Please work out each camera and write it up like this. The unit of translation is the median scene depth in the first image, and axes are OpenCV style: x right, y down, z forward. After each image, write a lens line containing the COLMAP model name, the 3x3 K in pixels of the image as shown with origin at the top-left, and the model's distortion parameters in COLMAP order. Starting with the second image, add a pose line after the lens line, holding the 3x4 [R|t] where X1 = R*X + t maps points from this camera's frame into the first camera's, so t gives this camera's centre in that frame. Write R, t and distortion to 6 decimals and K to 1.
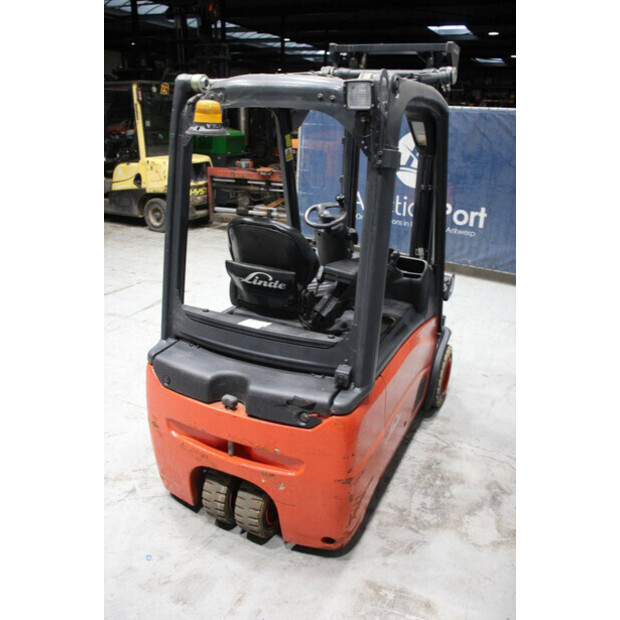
lens RADIAL K [[541.1, 0, 310.0], [0, 541.1, 310.0], [0, 0, 1]] dist [-0.174961, 0.186193]
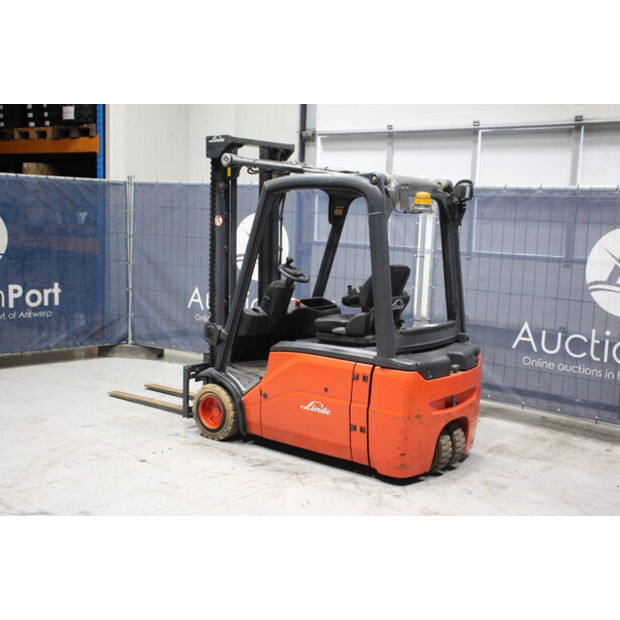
lens RADIAL K [[800.5, 0, 310.0], [0, 800.5, 310.0], [0, 0, 1]] dist [0.024527, 0.074043]
pose [[0.222044, -0.140491, 0.964862, -2.299142], [0.309865, 0.948432, 0.066789, -0.266773], [-0.924489, 0.284147, 0.254126, 0.652872]]
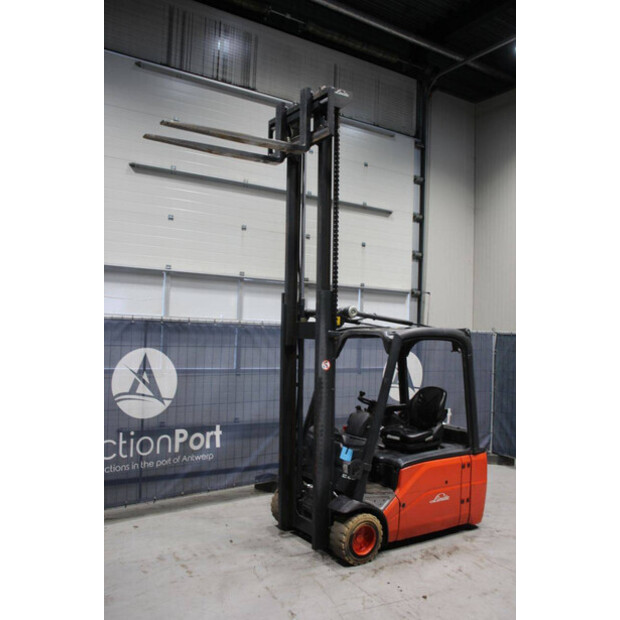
lens RADIAL K [[571.9, 0, 310.0], [0, 571.9, 310.0], [0, 0, 1]] dist [-0.087103, 0.011204]
pose [[-0.858243, -0.036838, 0.511920, -0.838969], [0.123024, 0.953578, 0.274871, -1.169840], [-0.498281, 0.298885, -0.813870, 3.023474]]
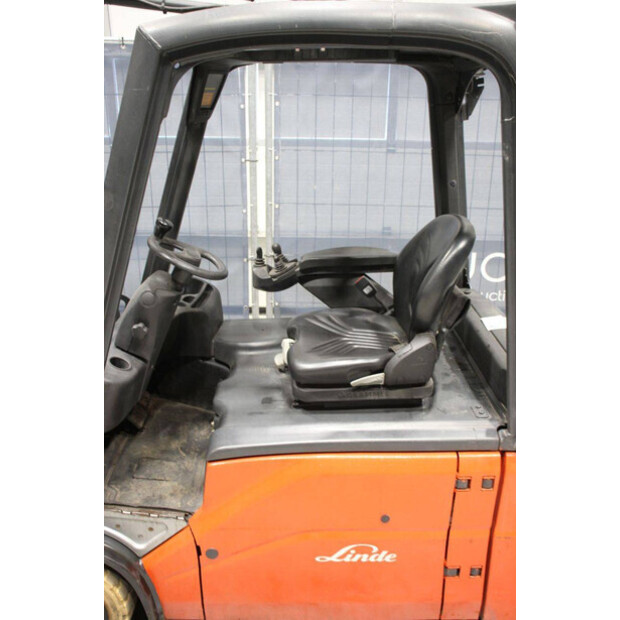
lens RADIAL K [[617.2, 0, 310.0], [0, 617.2, 310.0], [0, 0, 1]] dist [-0.019644, -0.010380]
pose [[-0.447174, -0.349679, 0.823262, -0.715077], [0.284691, 0.816904, 0.501615, -0.526878], [-0.847931, 0.458685, -0.265748, 1.392651]]
